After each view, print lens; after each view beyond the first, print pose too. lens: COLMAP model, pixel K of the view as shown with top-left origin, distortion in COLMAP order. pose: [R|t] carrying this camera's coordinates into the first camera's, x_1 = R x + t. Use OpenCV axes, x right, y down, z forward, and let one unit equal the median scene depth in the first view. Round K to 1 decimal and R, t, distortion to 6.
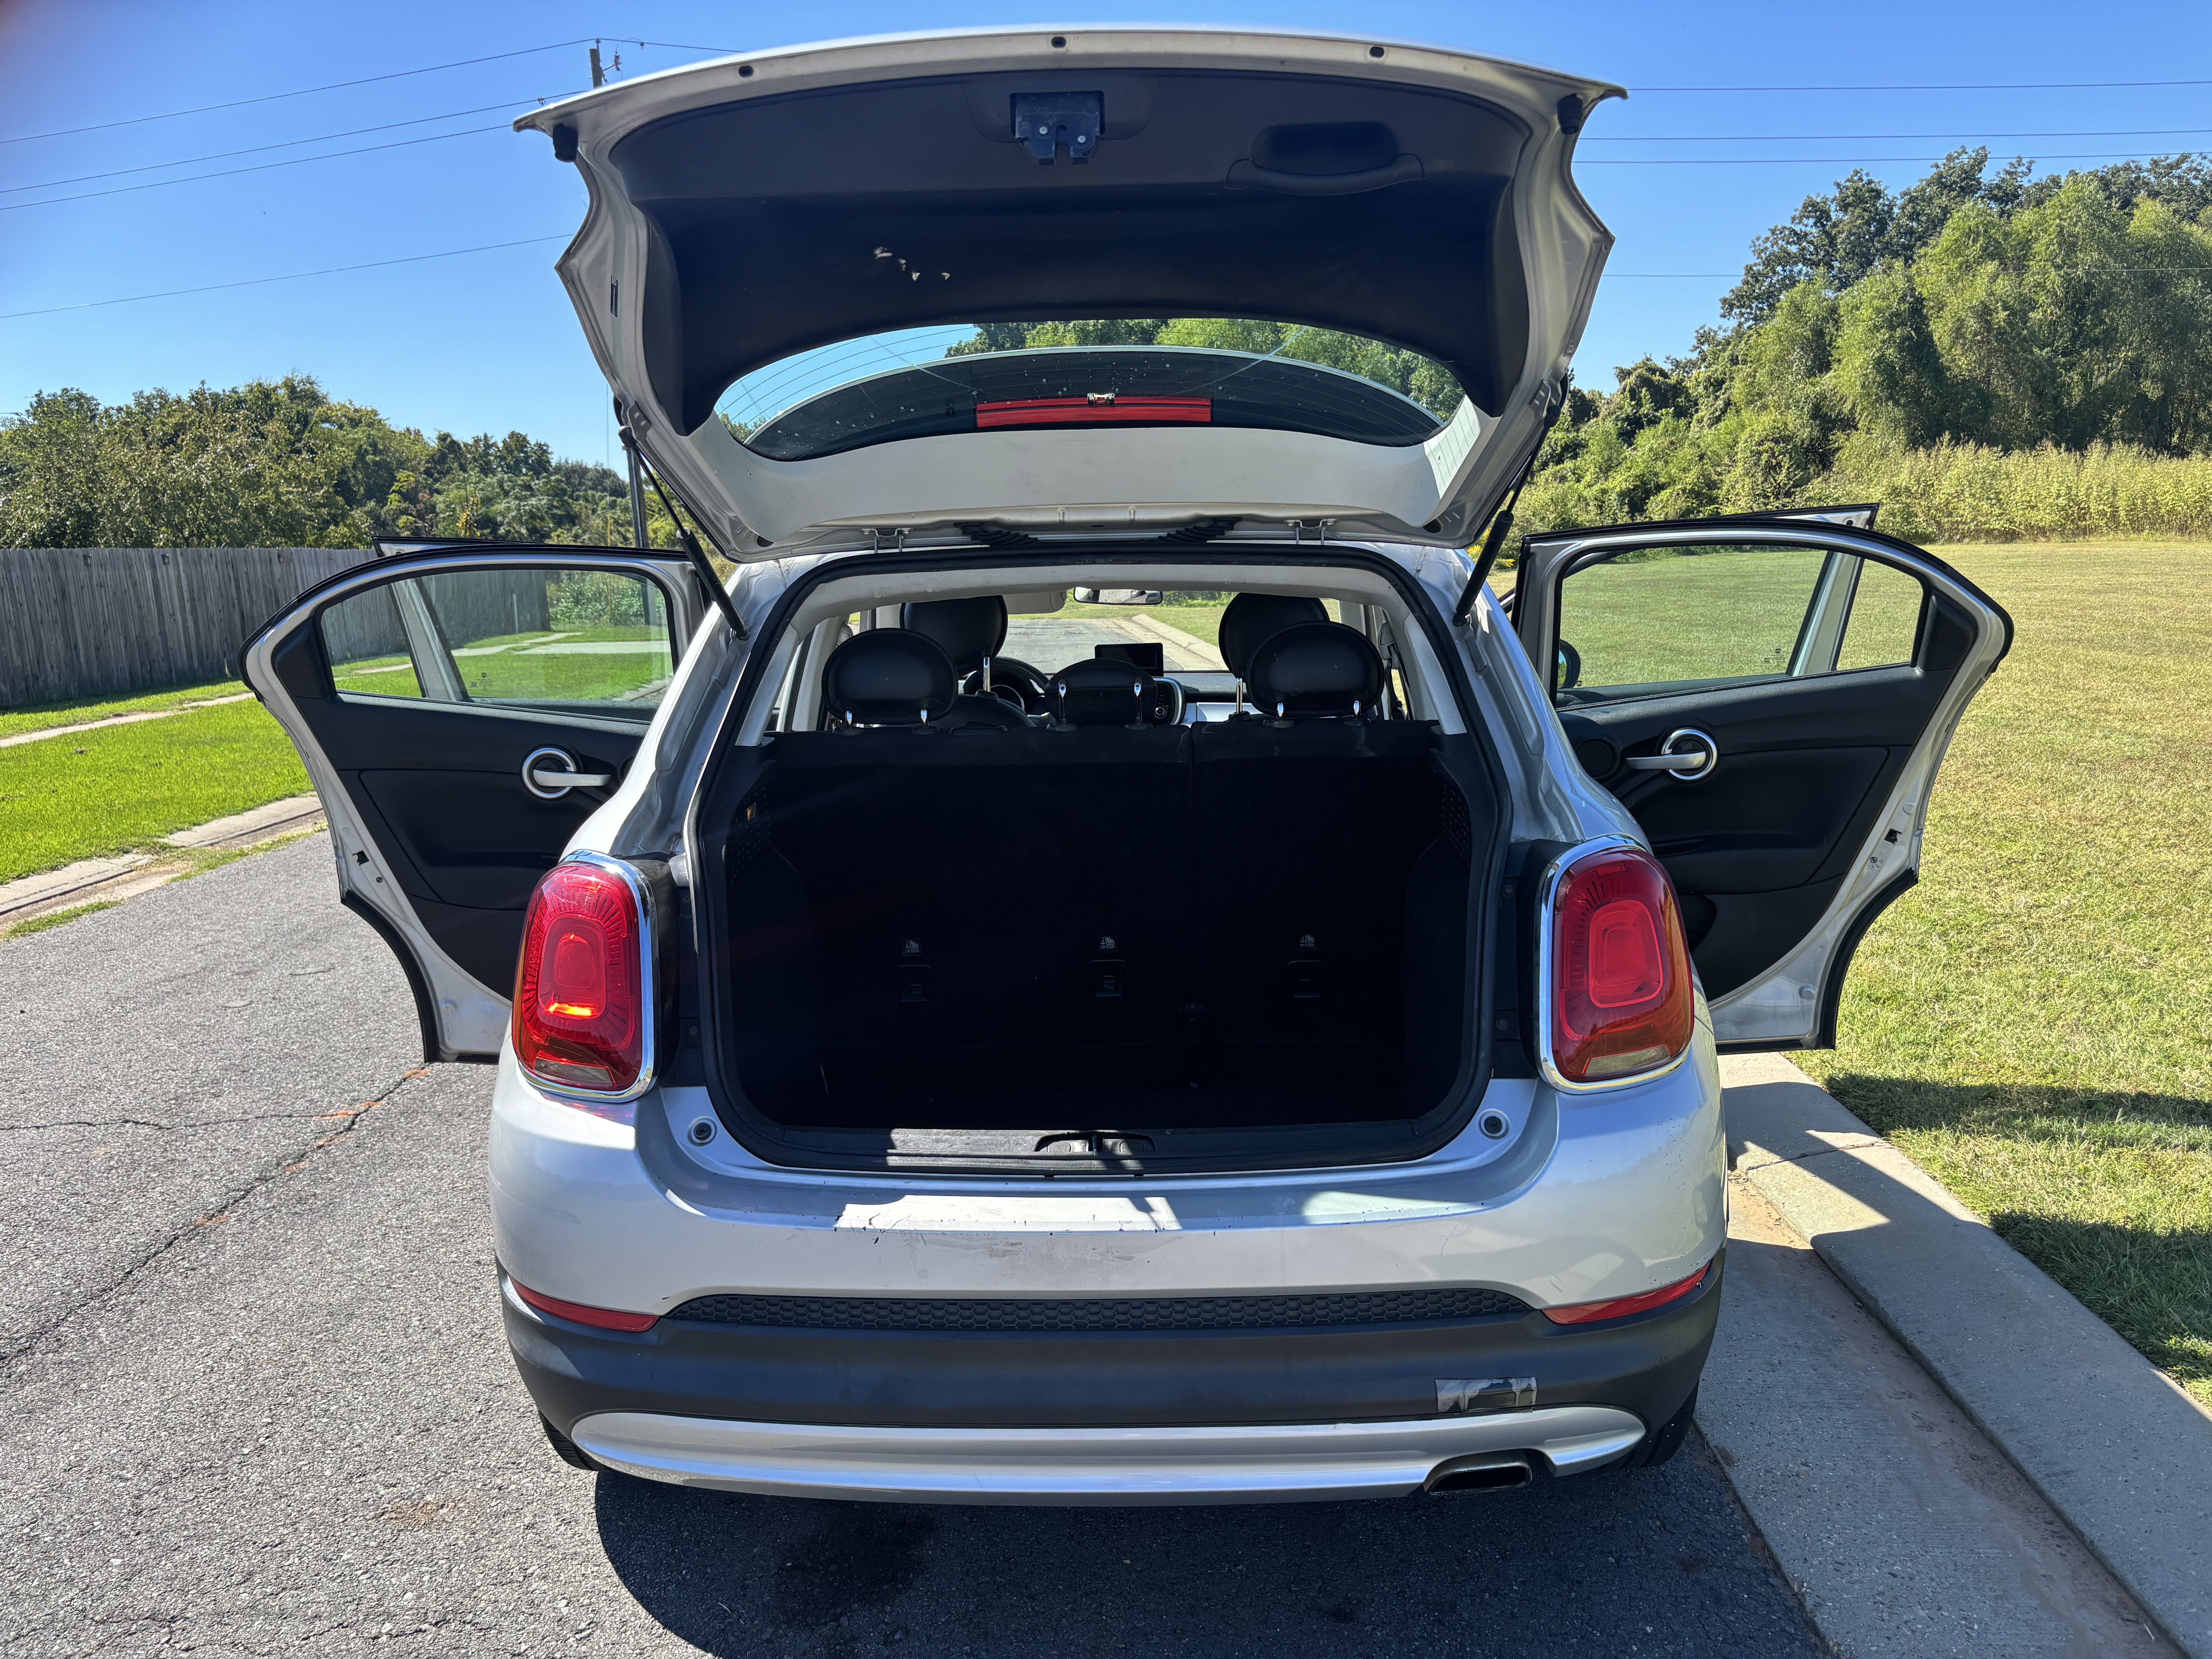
lens RADIAL K [[1653.3, 0, 1100.9], [0, 1653.3, 831.4], [0, 0, 1]] dist [0.017493, -0.029354]
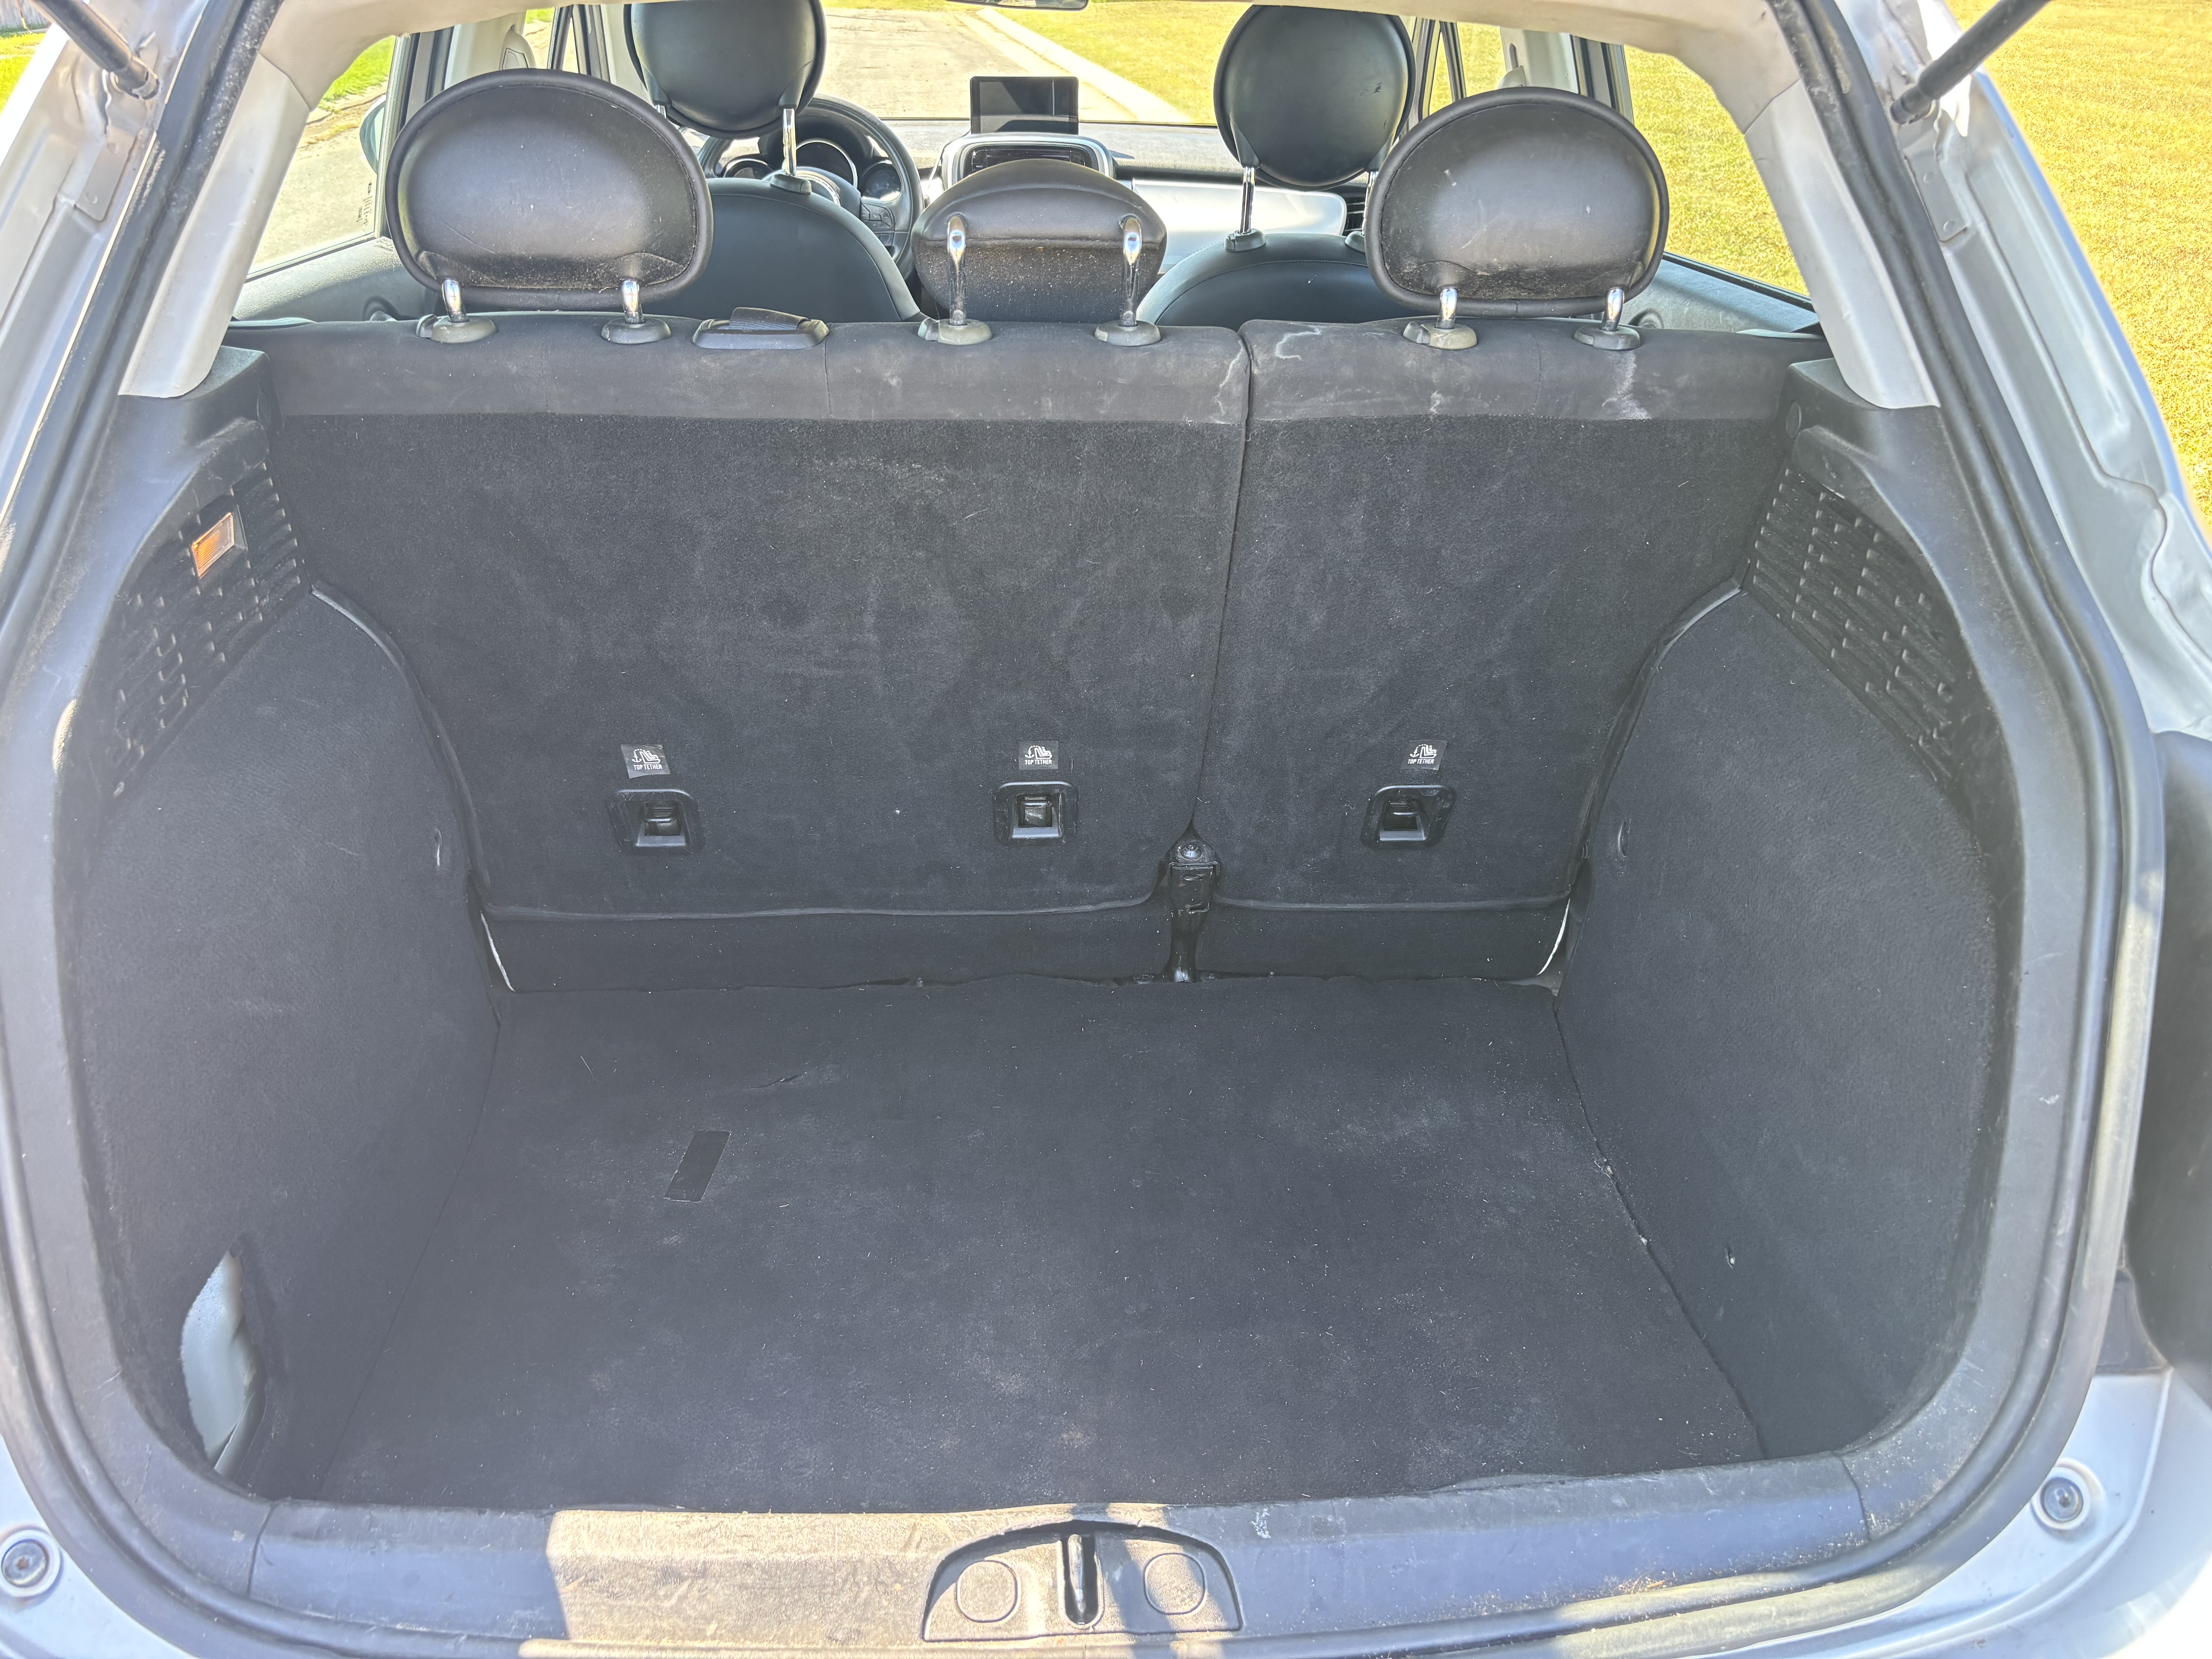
lens RADIAL K [[1653.3, 0, 1093.3], [0, 1653.3, 828.4], [0, 0, 1]] dist [0.017493, -0.029354]
pose [[0.995675, -0.004530, 0.092789, -0.026312], [-0.025827, 0.945938, 0.323318, -0.076067], [-0.089237, -0.324316, 0.941730, 0.505040]]
